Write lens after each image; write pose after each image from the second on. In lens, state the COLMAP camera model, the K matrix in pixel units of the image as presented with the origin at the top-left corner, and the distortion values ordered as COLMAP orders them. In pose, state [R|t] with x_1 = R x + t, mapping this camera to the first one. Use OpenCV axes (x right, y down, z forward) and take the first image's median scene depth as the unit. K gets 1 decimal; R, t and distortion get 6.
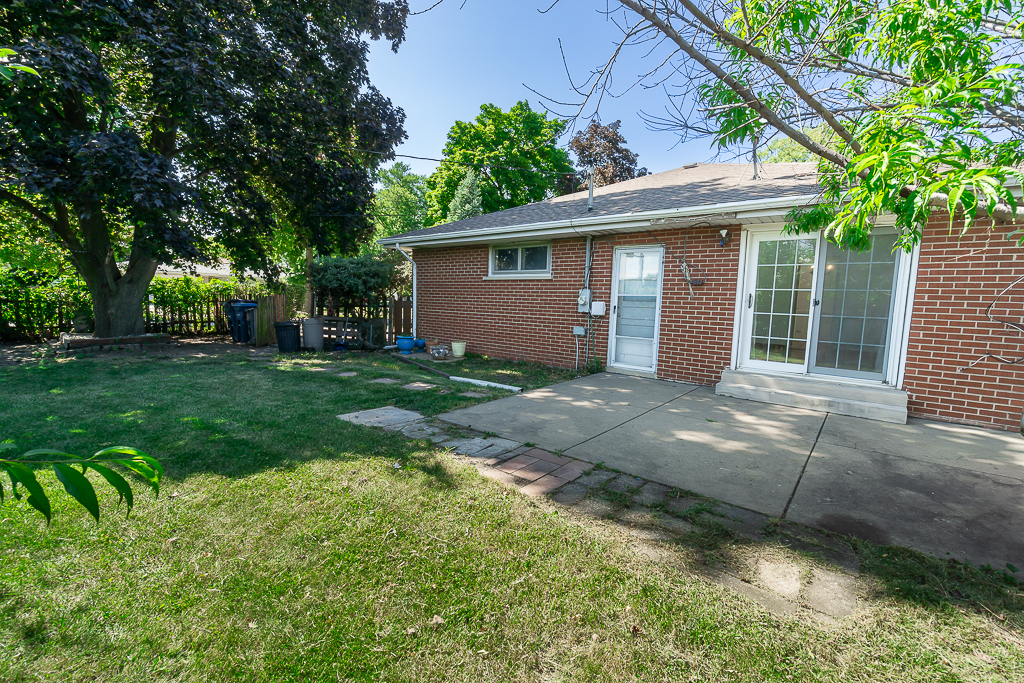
lens RADIAL K [[443.9, 0, 512.8], [0, 443.9, 343.8], [0, 0, 1]] dist [-0.006812, -0.000282]
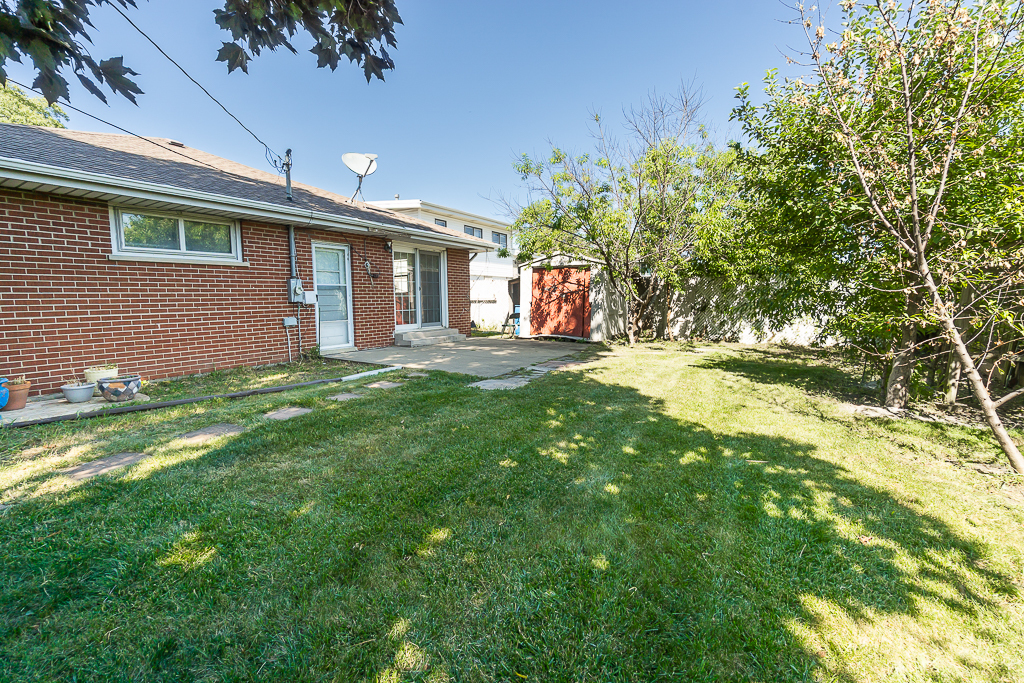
lens RADIAL K [[443.9, 0, 513.3], [0, 443.9, 342.2], [0, 0, 1]] dist [-0.006812, -0.000282]
pose [[-0.171525, -0.125991, 0.977090, -0.896037], [0.099946, 0.984447, 0.144485, -0.076411], [-0.980097, 0.122439, -0.156265, 0.680095]]
